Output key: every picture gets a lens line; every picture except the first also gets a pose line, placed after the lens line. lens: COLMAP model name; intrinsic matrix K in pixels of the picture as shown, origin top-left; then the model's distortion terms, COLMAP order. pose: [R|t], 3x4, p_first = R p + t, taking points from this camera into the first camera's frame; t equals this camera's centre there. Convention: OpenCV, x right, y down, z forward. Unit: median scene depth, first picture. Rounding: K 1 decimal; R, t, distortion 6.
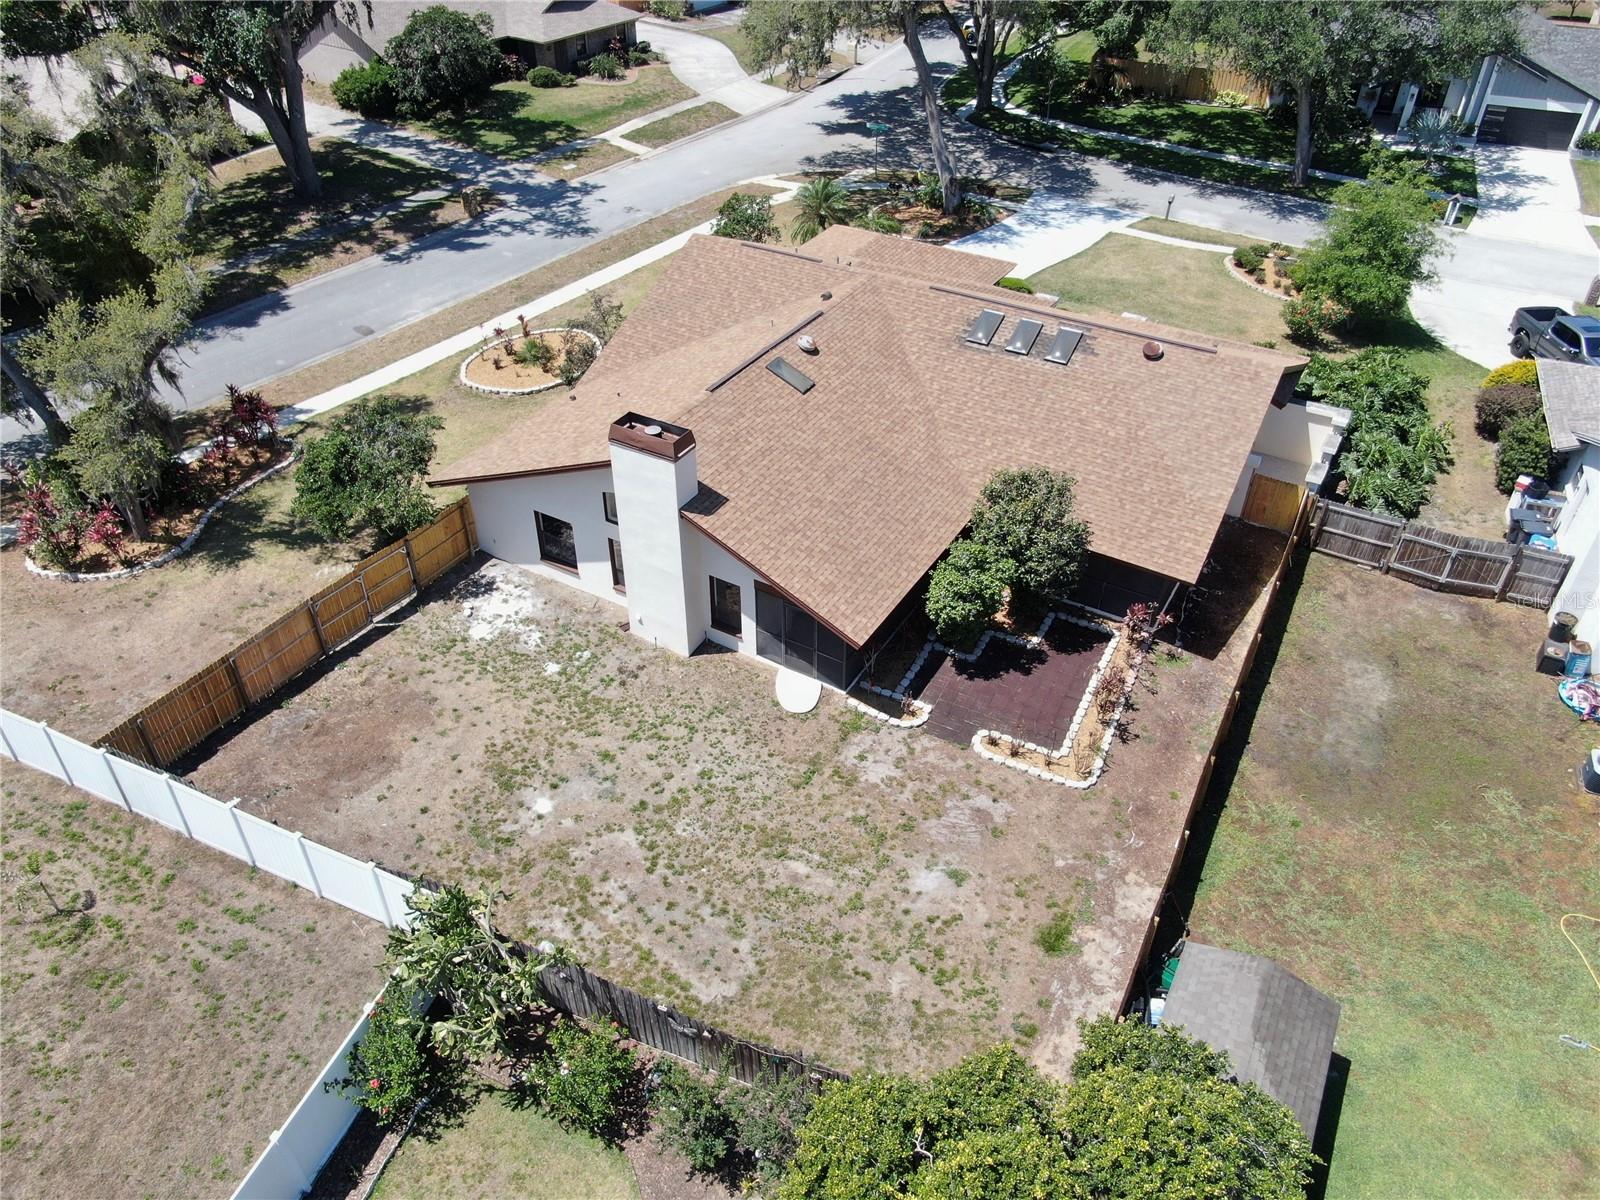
lens RADIAL K [[1152.5, 0, 800.0], [0, 1152.5, 592.4], [0, 0, 1]] dist [-0.013990, 0.004525]
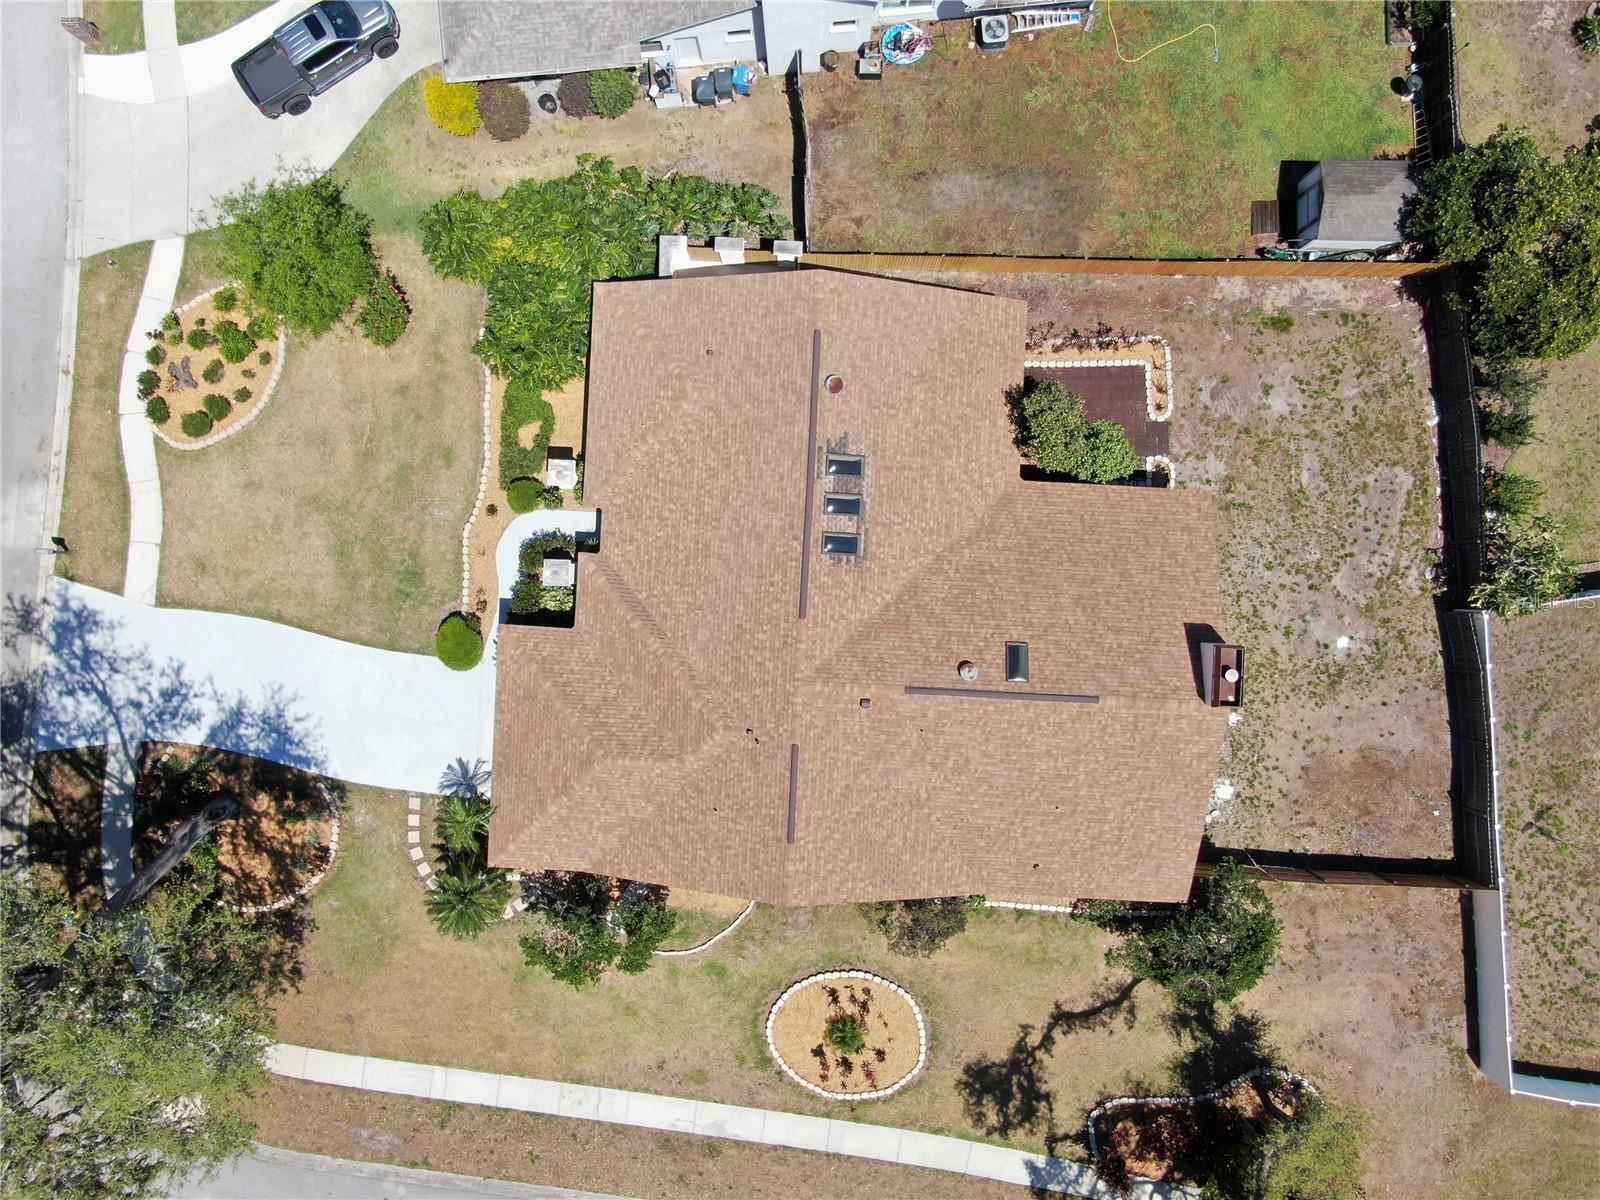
lens RADIAL K [[1152.5, 0, 802.4], [0, 1152.5, 583.6], [0, 0, 1]] dist [-0.013990, 0.004525]
pose [[-0.464173, -0.885566, -0.017806, 0.170668], [0.547907, -0.302867, 0.779788, -1.111186], [-0.695947, 0.352200, 0.625790, 0.396431]]
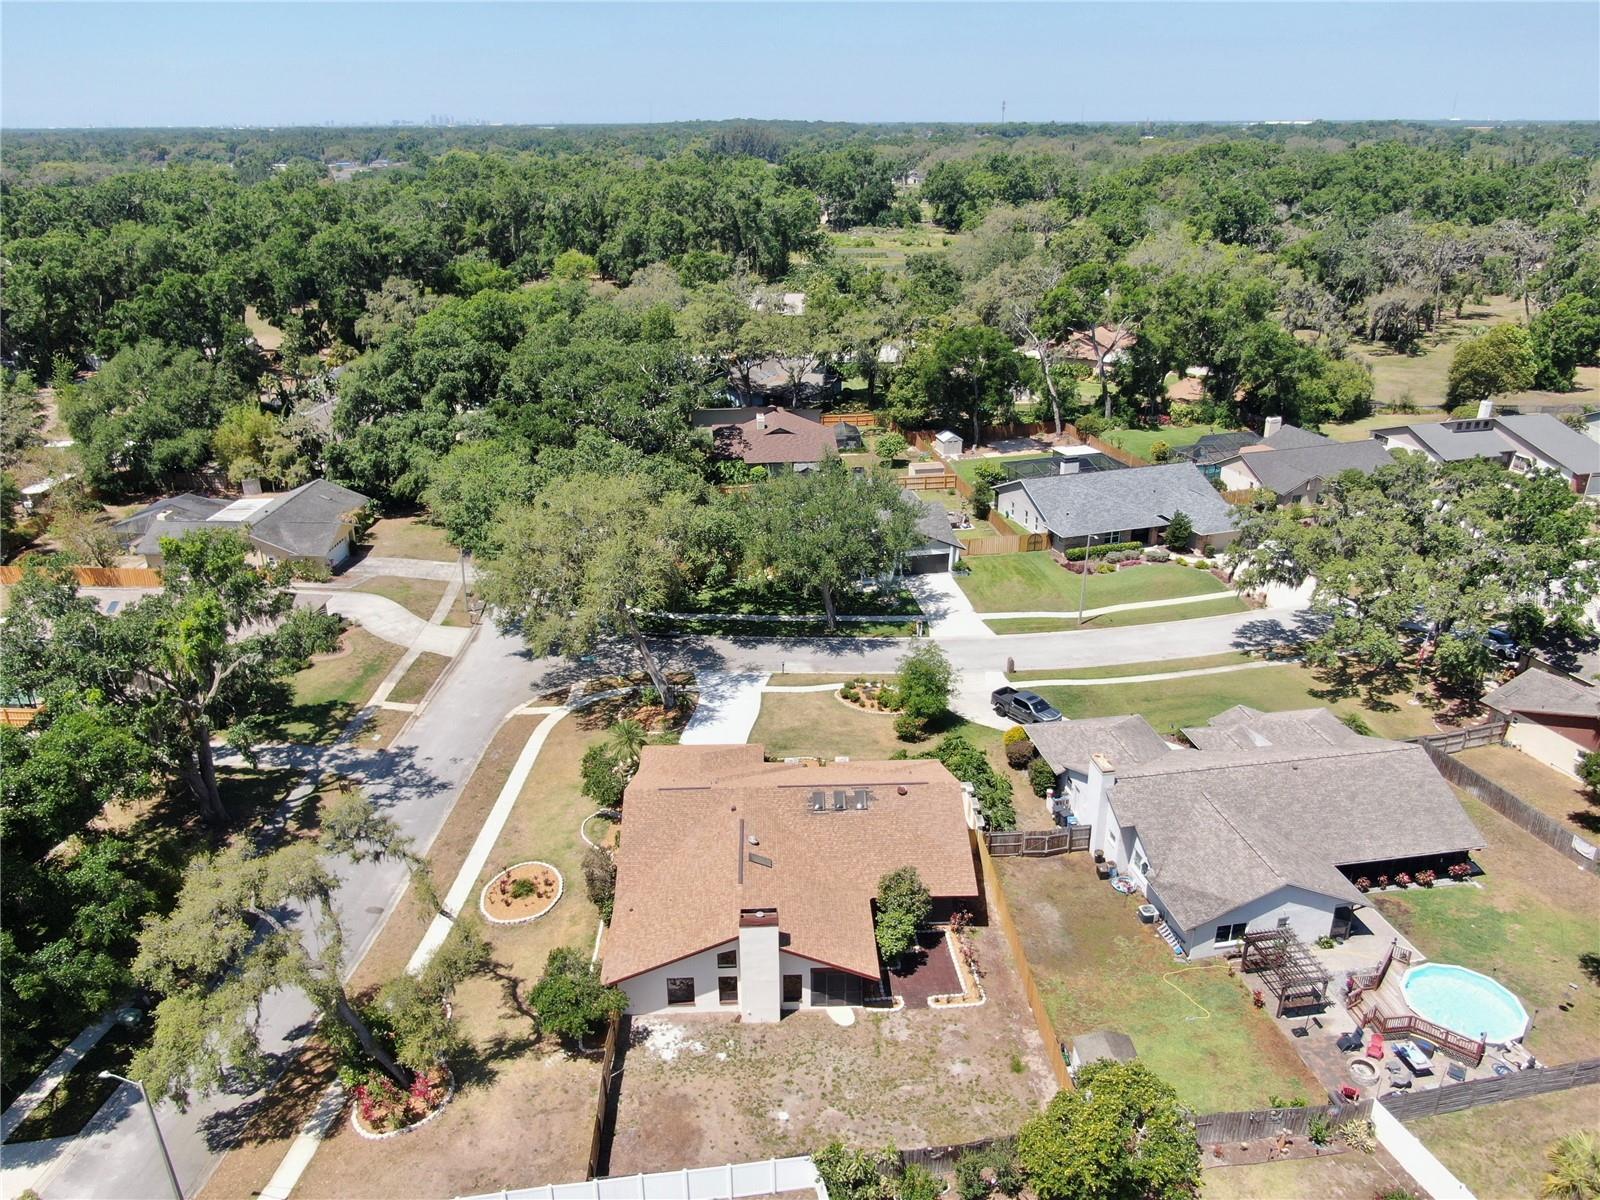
lens RADIAL K [[1152.5, 0, 799.2], [0, 1152.5, 598.8], [0, 0, 1]] dist [-0.013990, 0.004525]
pose [[0.844319, -0.214789, 0.490908, -0.776980], [0.335045, 0.926585, -0.170837, -0.233666], [-0.418174, 0.308717, 0.854297, -0.783432]]
